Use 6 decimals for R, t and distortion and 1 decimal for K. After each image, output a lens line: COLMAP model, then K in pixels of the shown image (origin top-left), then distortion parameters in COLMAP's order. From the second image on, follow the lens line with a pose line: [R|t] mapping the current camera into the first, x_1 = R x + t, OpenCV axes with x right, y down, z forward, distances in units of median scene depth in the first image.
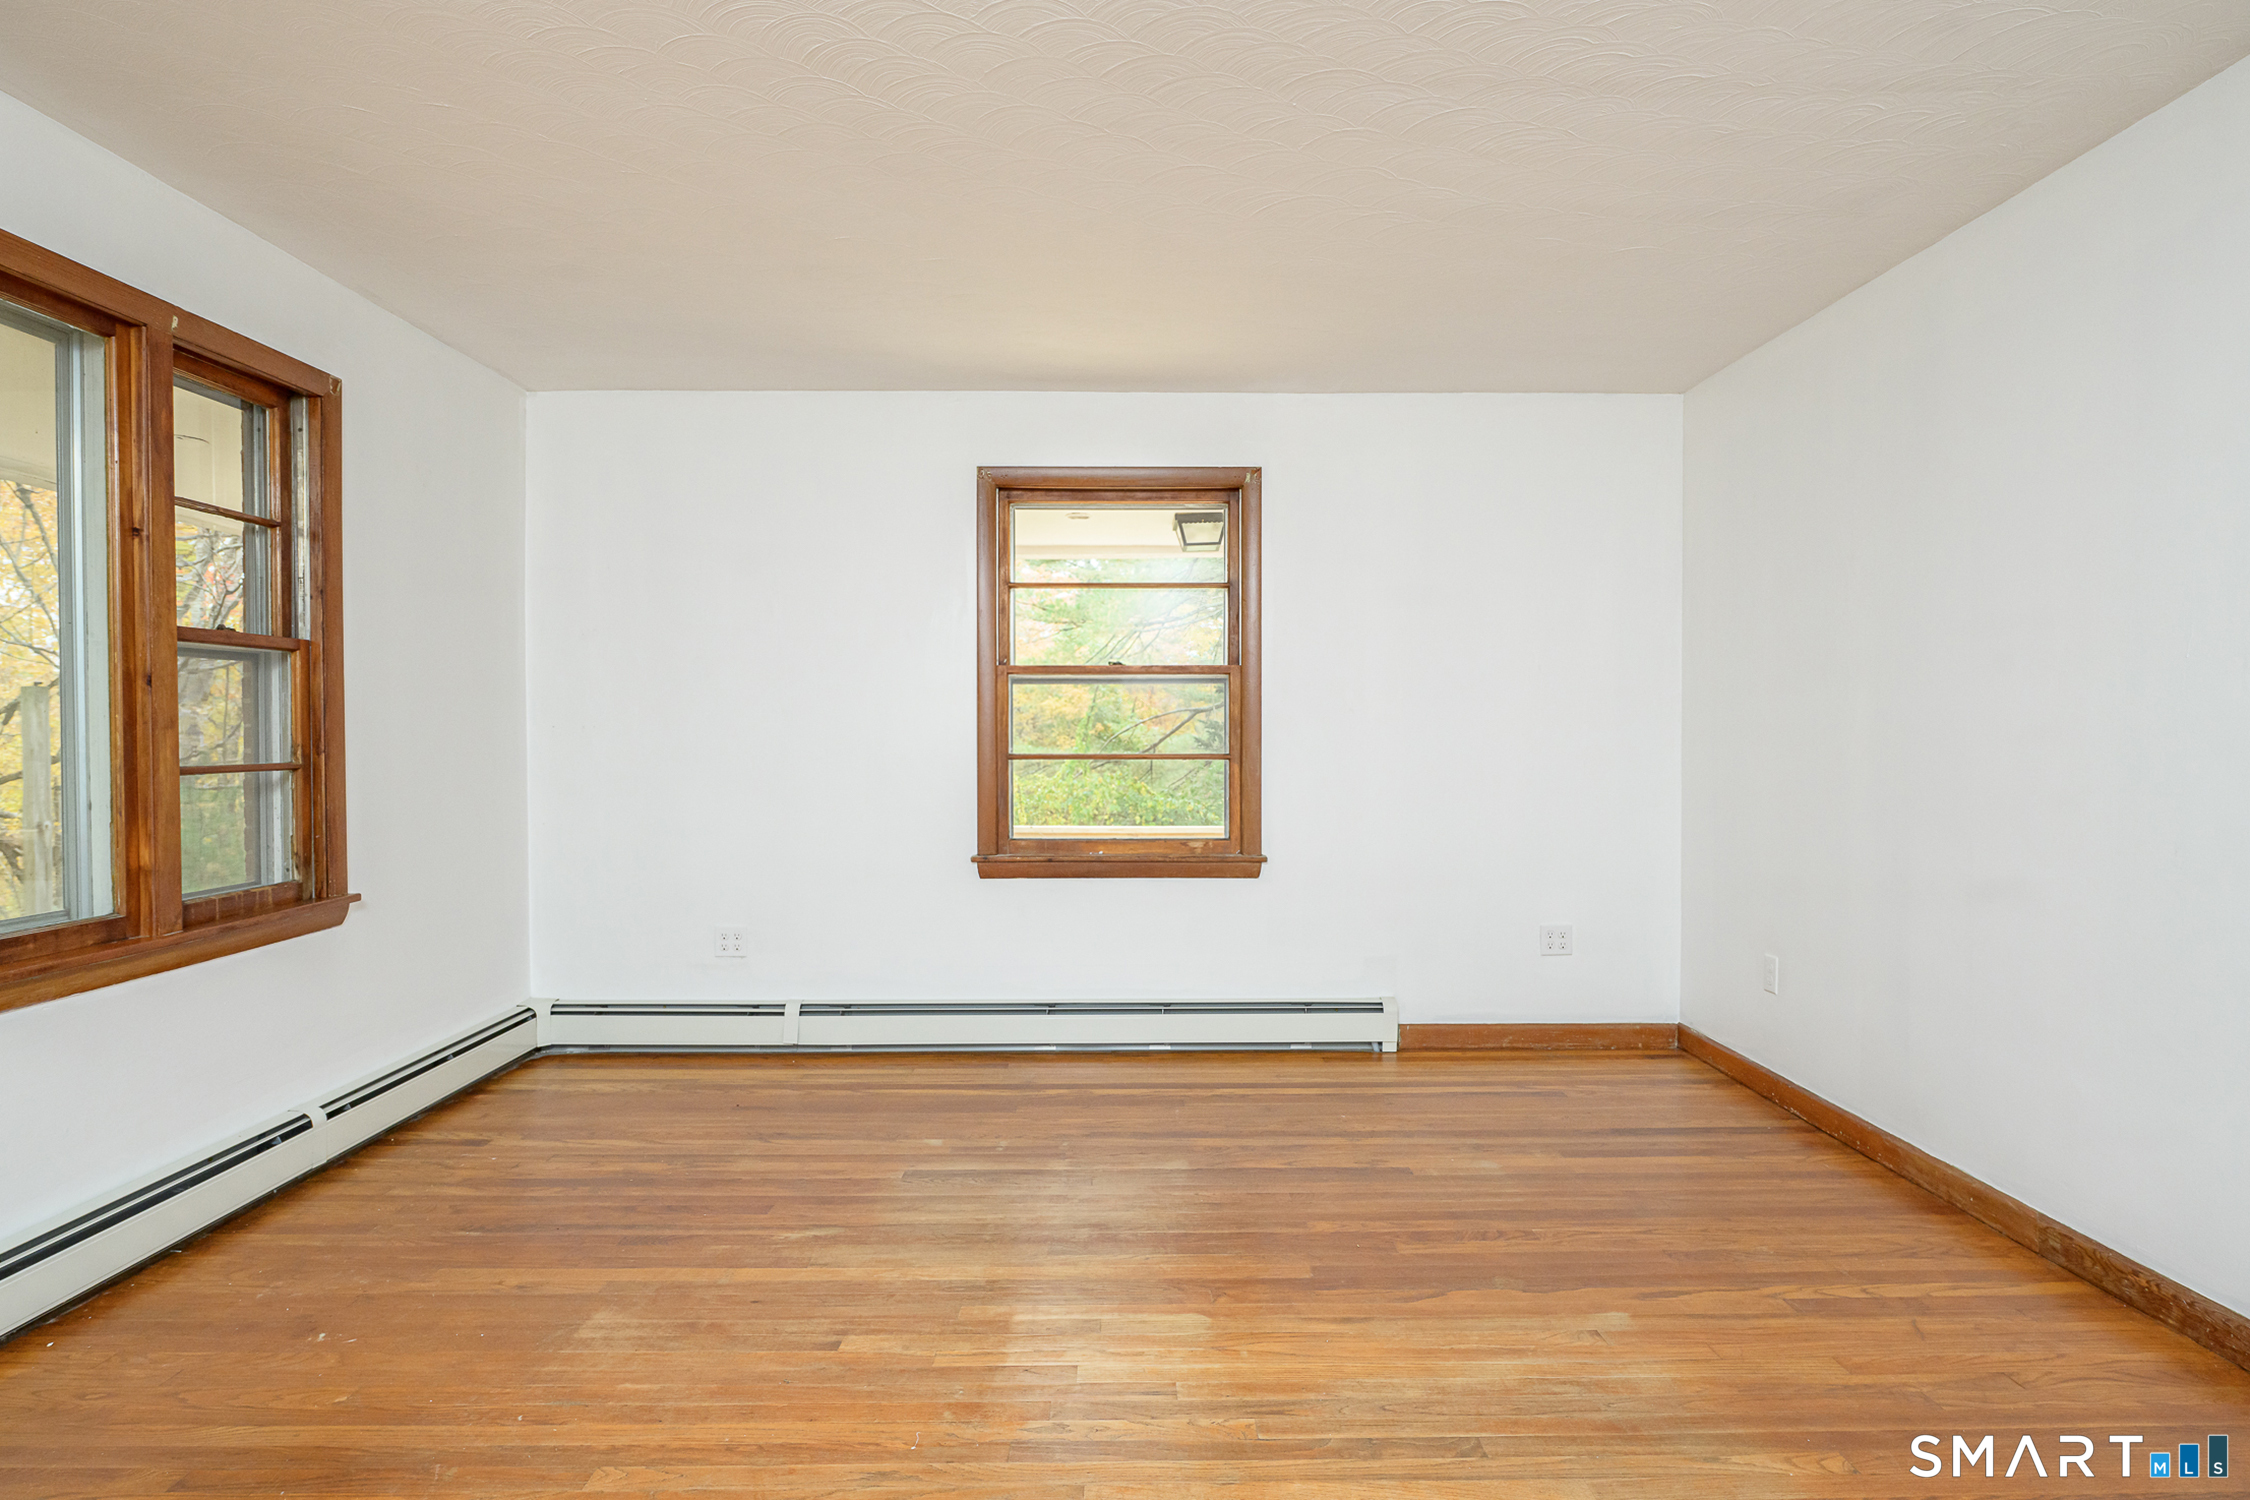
lens RADIAL K [[1175.2, 0, 1152.9], [0, 1175.2, 748.0], [0, 0, 1]] dist [-0.004628, -0.000703]
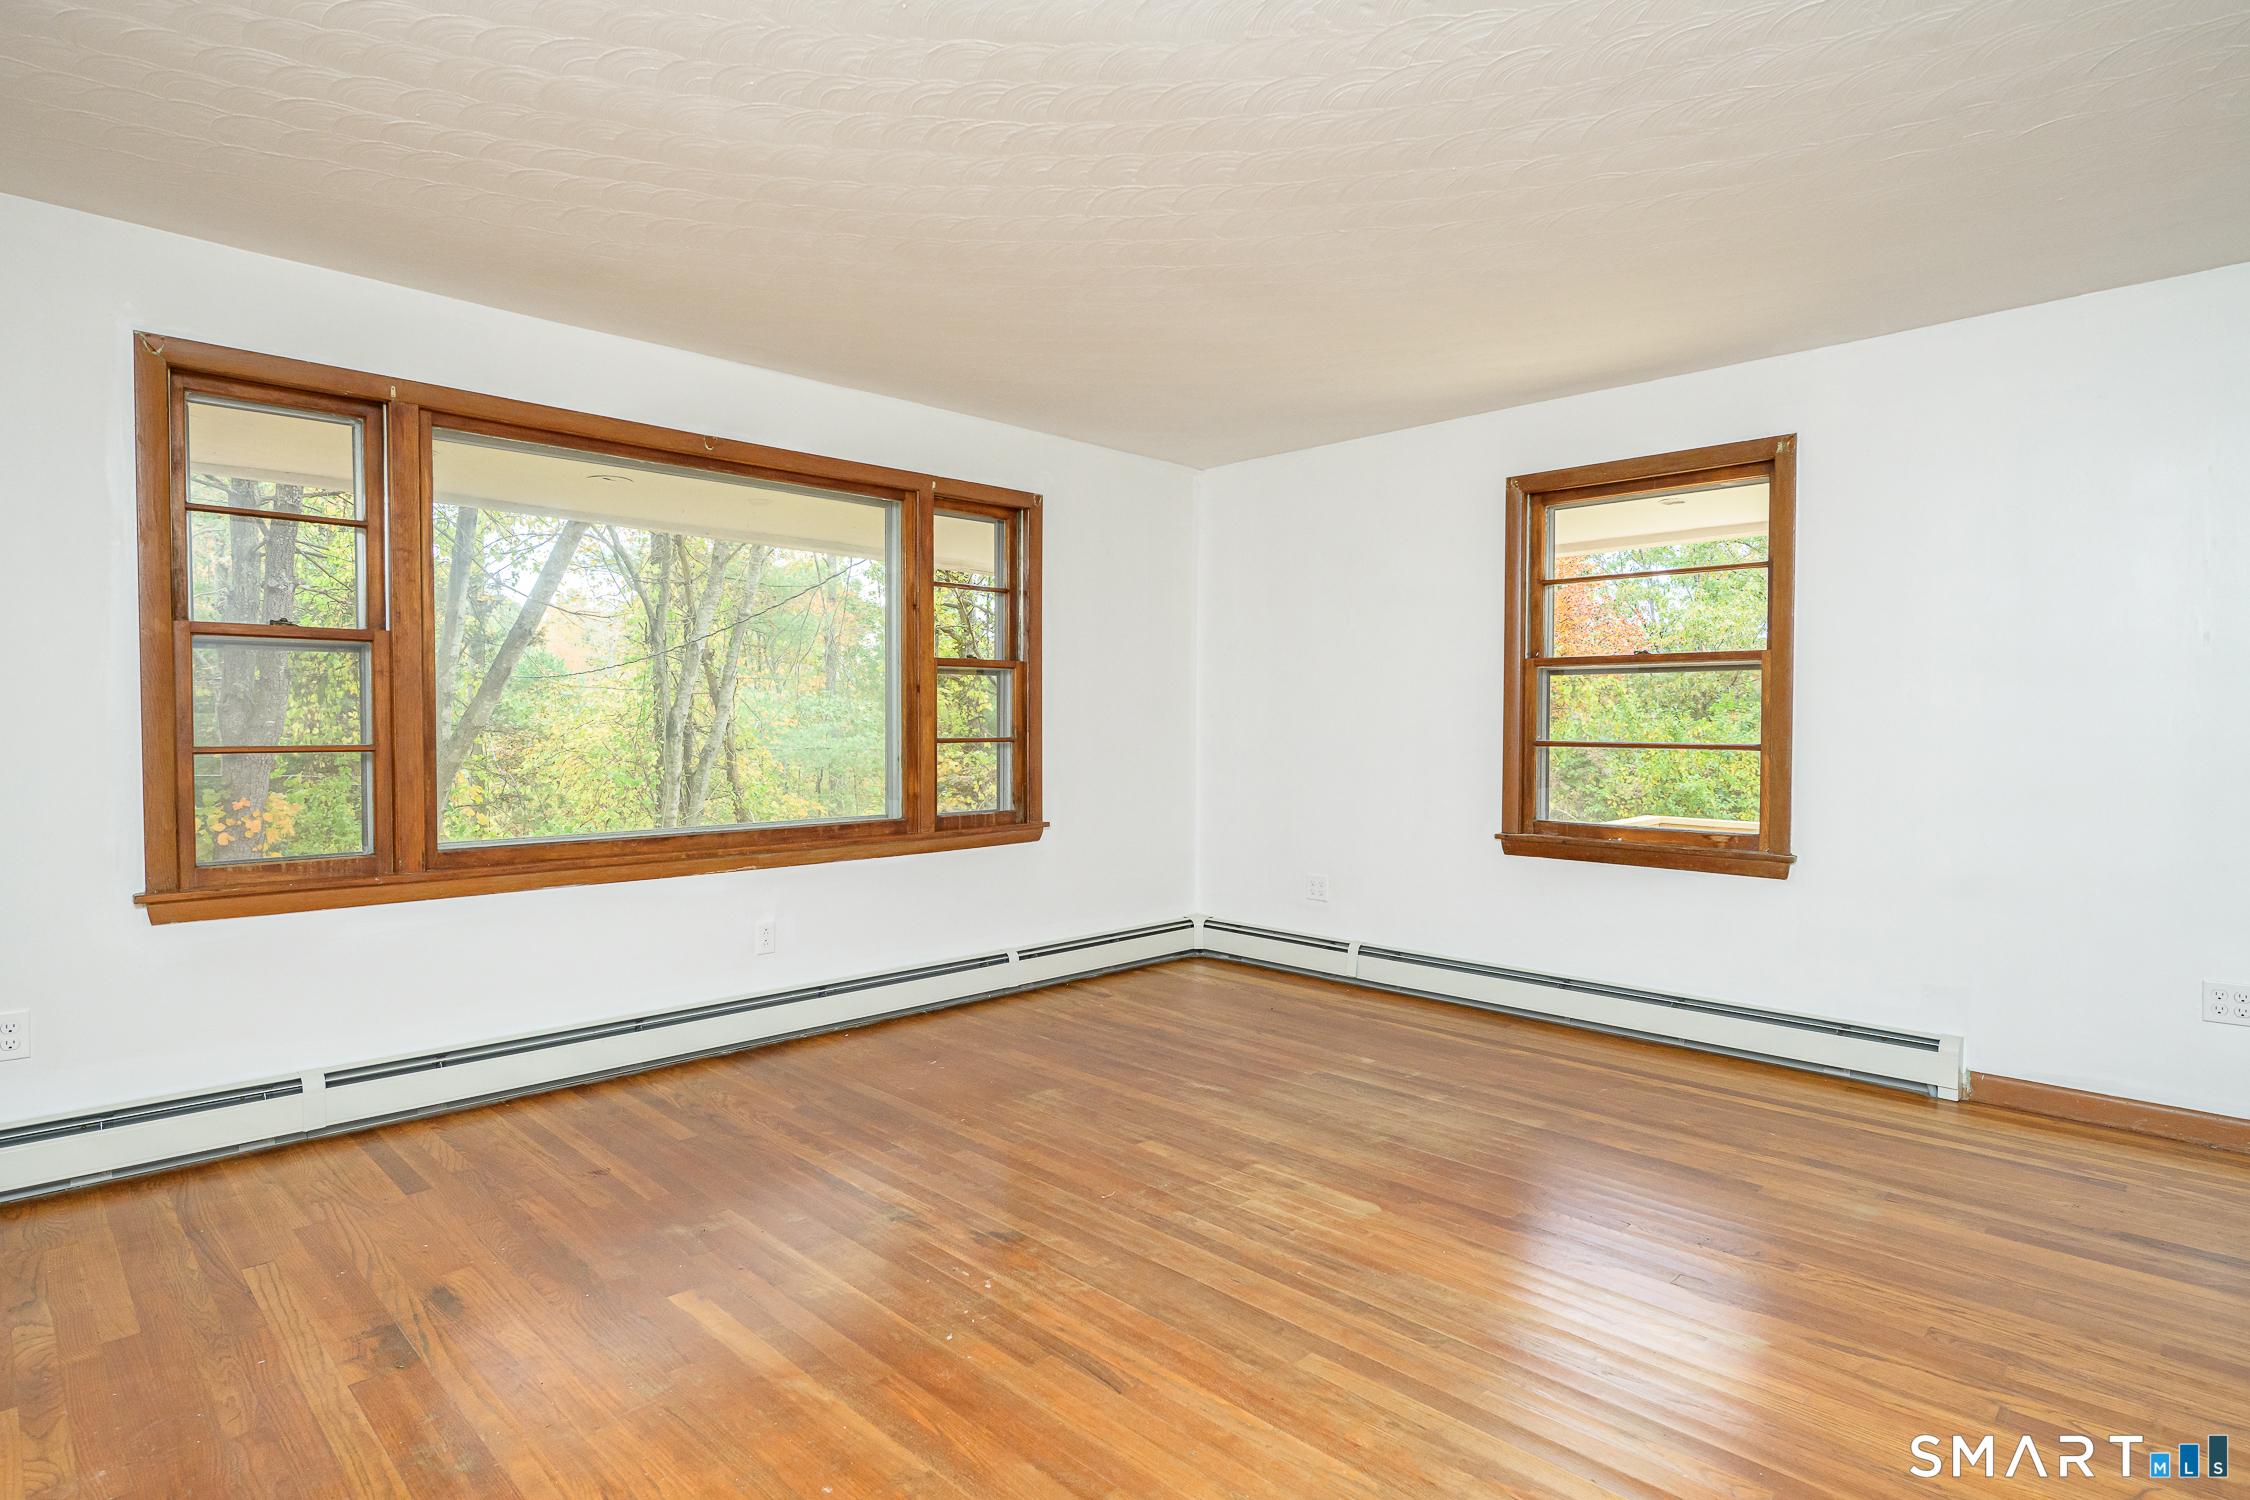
lens RADIAL K [[1175.2, 0, 1142.8], [0, 1175.2, 738.7], [0, 0, 1]] dist [-0.004628, -0.000703]
pose [[0.701259, 0.014589, -0.712757, 0.538731], [-0.013837, 0.999881, 0.006852, 0.001042], [0.712772, 0.005057, 0.701377, -0.009875]]
